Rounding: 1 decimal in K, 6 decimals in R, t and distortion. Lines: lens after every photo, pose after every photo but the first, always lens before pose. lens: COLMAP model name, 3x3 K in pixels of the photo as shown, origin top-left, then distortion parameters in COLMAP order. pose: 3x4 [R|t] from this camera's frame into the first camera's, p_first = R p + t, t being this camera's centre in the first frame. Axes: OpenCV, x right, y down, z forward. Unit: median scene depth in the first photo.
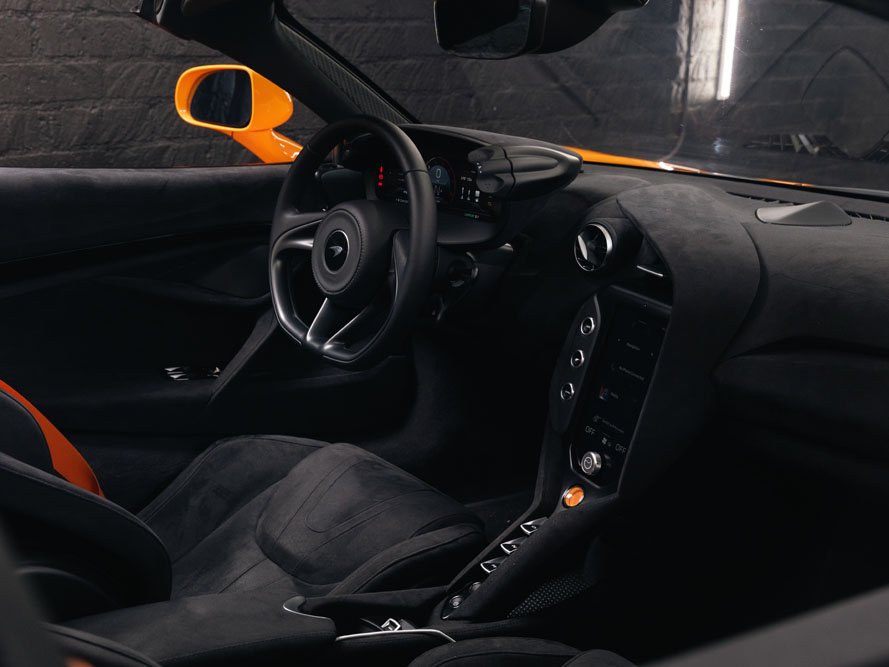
lens RADIAL K [[872.1, 0, 444.7], [0, 872.1, 333.5], [0, 0, 1]] dist [-0.006517, 0.000000]
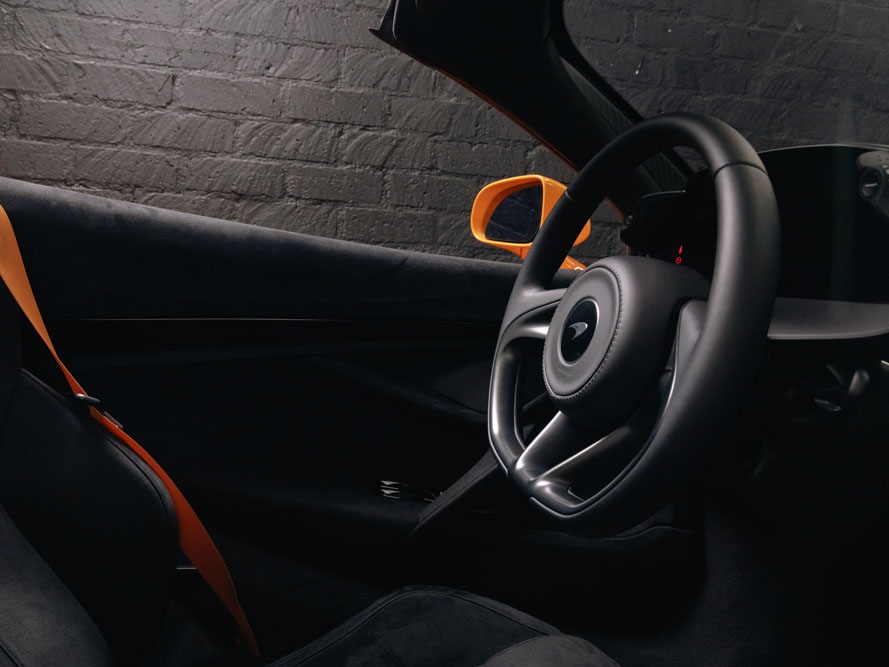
lens RADIAL K [[594.7, 0, 414.7], [0, 594.7, 355.4], [0, 0, 1]] dist [0.003678, -0.001202]
pose [[0.861532, 0.086195, -0.500333, -0.008671], [-0.194635, 0.966262, -0.168684, 0.012238], [0.468913, 0.242709, 0.849242, 0.437743]]
